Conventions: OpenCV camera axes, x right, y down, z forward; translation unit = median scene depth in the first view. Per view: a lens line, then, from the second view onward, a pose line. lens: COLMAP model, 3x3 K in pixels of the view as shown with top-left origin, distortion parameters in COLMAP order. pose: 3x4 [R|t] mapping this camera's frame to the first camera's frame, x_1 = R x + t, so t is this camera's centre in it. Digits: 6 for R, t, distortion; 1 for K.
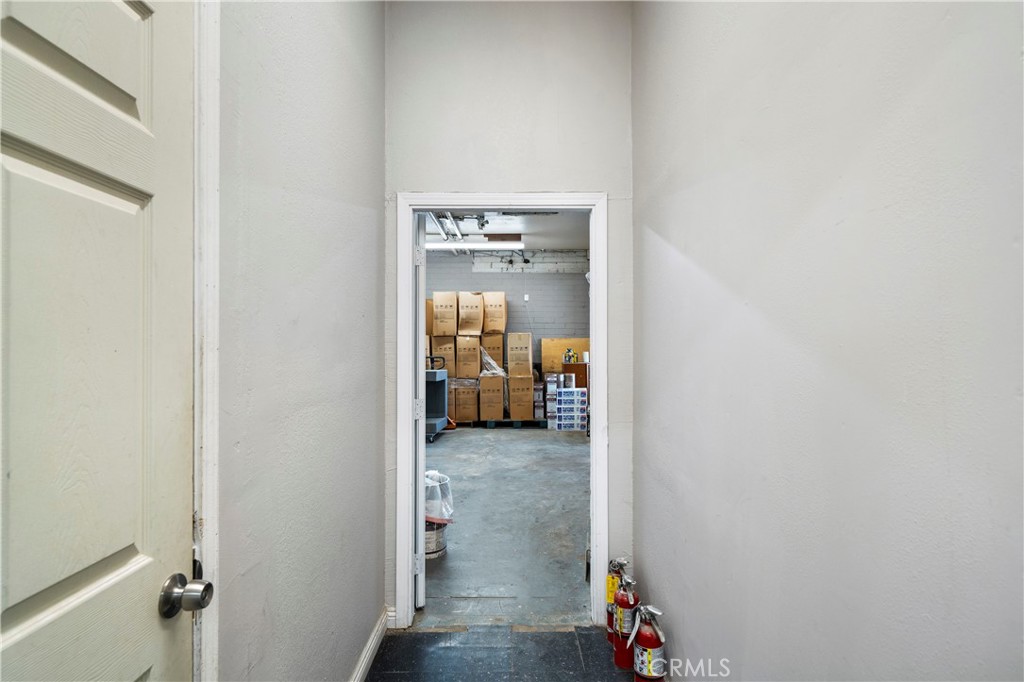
lens RADIAL K [[503.0, 0, 512.1], [0, 503.0, 342.5], [0, 0, 1]] dist [-0.000309, -0.000001]
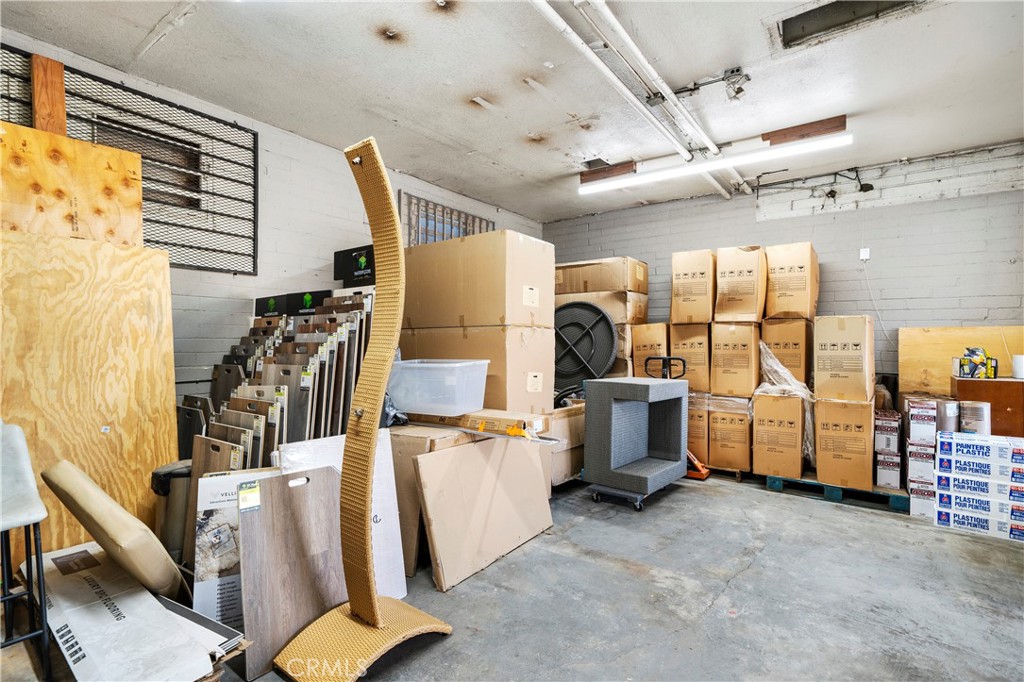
lens RADIAL K [[466.4, 0, 513.3], [0, 466.4, 342.4], [0, 0, 1]] dist [0.002526, 0.000013]
pose [[0.800574, 0.013093, -0.599091, 0.032671], [-0.005434, 0.999879, 0.014590, 0.002761], [0.599210, -0.008425, 0.800548, 0.414620]]
